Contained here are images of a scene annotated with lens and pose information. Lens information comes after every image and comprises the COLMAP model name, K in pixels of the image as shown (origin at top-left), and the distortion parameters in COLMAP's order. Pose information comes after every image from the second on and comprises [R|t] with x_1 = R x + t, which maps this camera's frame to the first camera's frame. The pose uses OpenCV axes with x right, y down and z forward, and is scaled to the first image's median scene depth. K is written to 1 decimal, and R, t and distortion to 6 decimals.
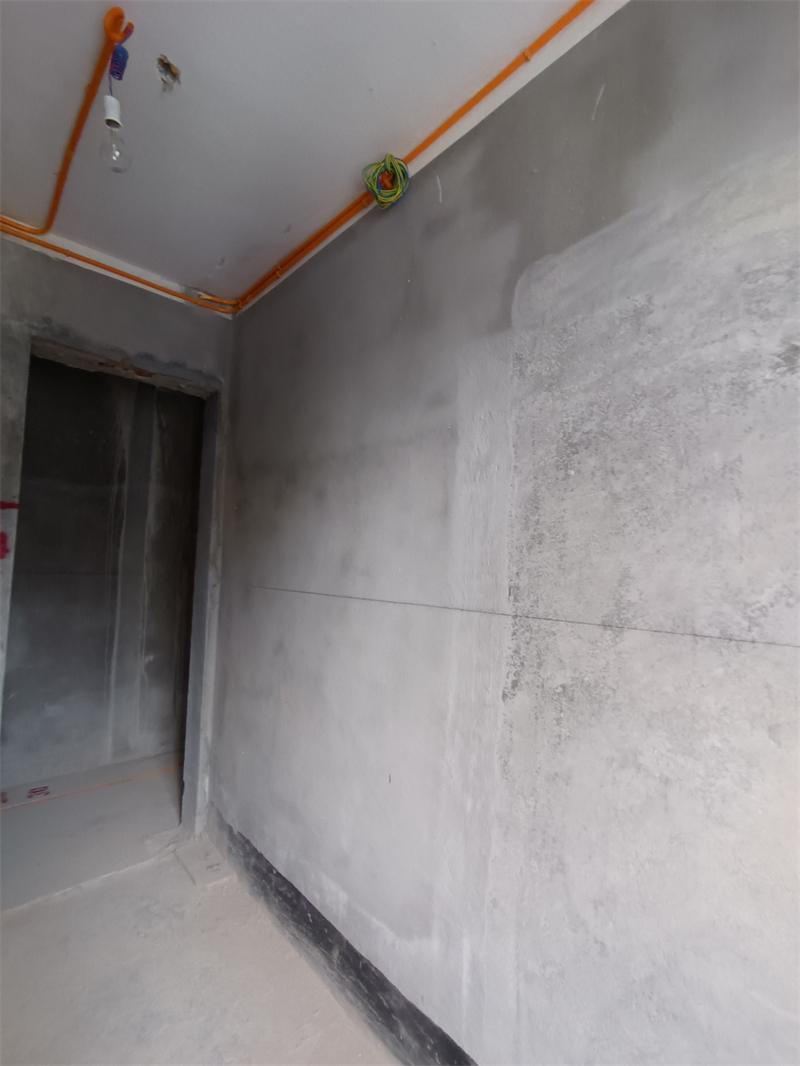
lens RADIAL K [[491.1, 0, 406.3], [0, 491.1, 538.9], [0, 0, 1]] dist [-0.003516, 0.000915]
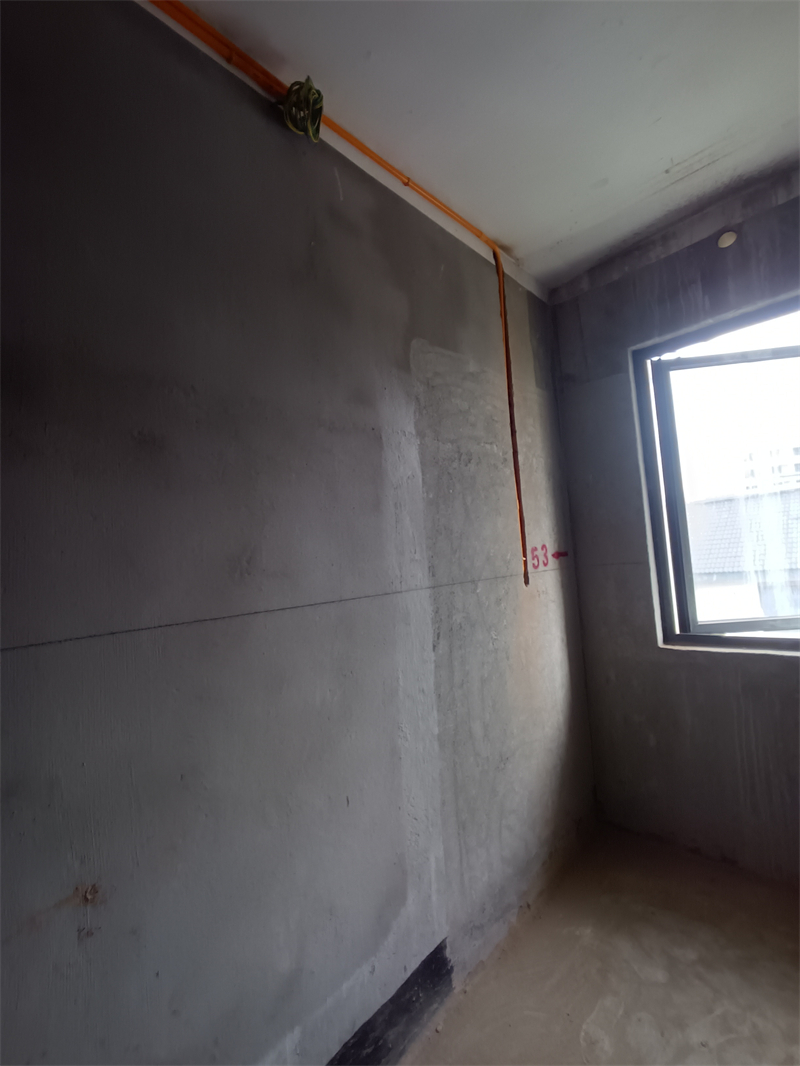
lens RADIAL K [[491.1, 0, 403.6], [0, 491.1, 539.5], [0, 0, 1]] dist [-0.003516, 0.000915]
pose [[-0.084386, 0.023939, 0.996146, -0.711961], [0.023053, 0.999491, -0.022066, 0.031617], [-0.996166, 0.021102, -0.084895, 0.739268]]
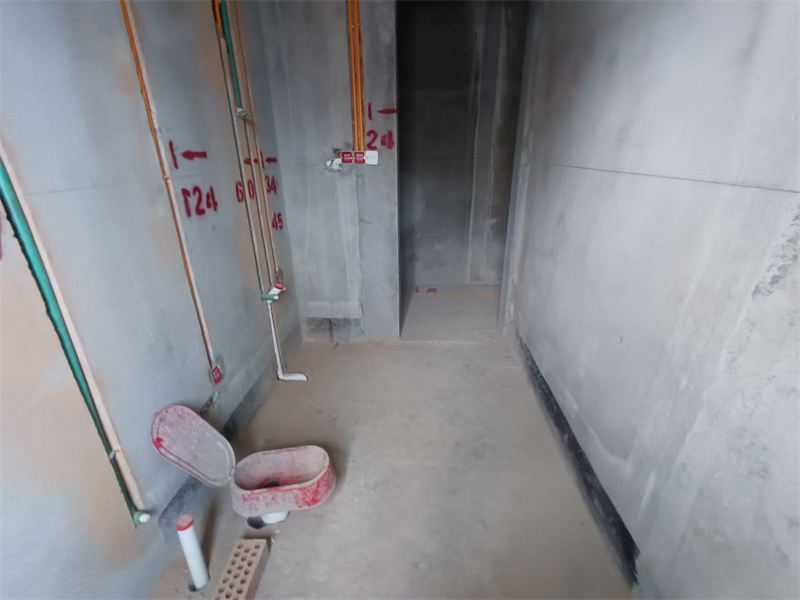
lens RADIAL K [[368.5, 0, 397.4], [0, 368.5, 304.5], [0, 0, 1]] dist [-0.003516, 0.000915]
pose [[0.694887, 0.237951, -0.678609, 0.127394], [0.078362, 0.912993, 0.400378, 0.024537], [0.714836, -0.331395, 0.615781, 0.100409]]
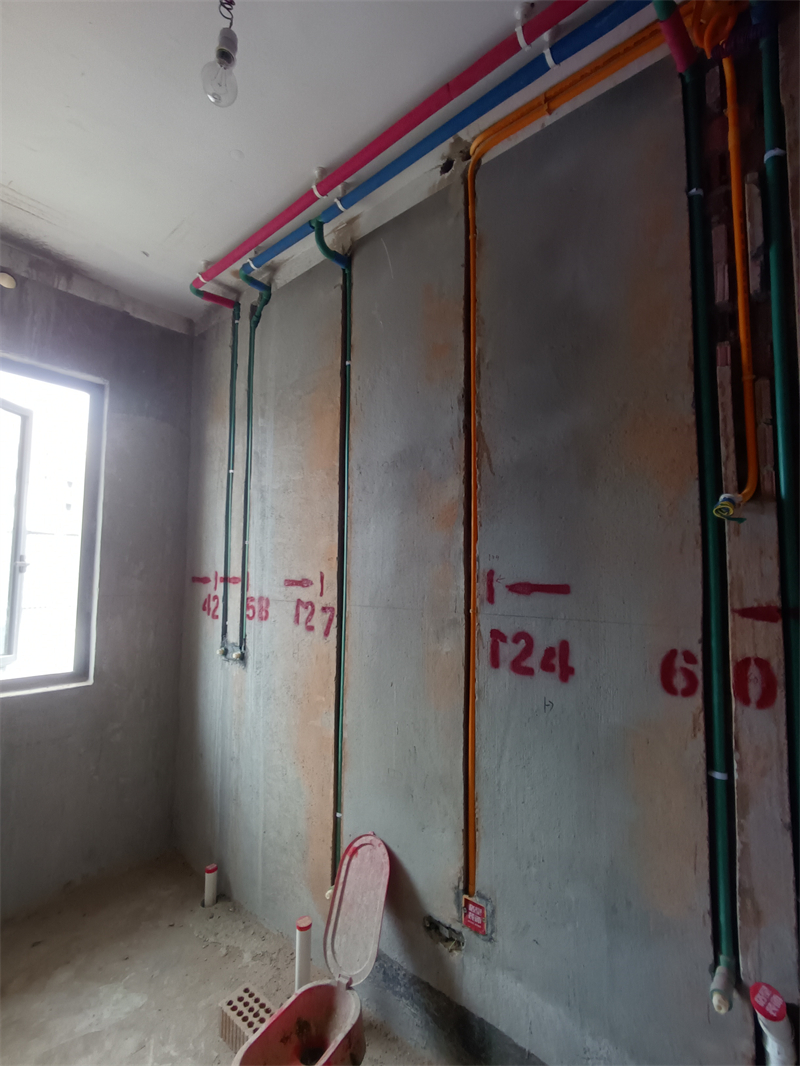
lens RADIAL K [[491.1, 0, 406.9], [0, 491.1, 541.2], [0, 0, 1]] dist [-0.003516, 0.000915]
pose [[-0.991260, -0.049711, -0.122197, -0.492913], [-0.033720, 0.990992, -0.129608, 0.042719], [0.127539, -0.124354, -0.984007, 1.017530]]
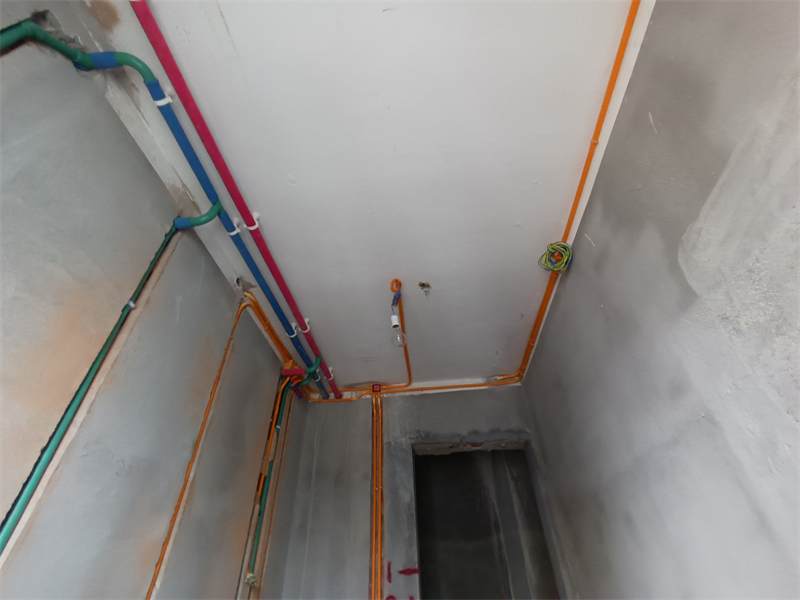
lens RADIAL K [[368.5, 0, 396.9], [0, 368.5, 303.3], [0, 0, 1]] dist [-0.003516, 0.000915]
pose [[0.658791, -0.515047, -0.548380, 0.135836], [0.088098, 0.776712, -0.623664, -0.010199], [0.747150, 0.362553, 0.557066, 0.095028]]
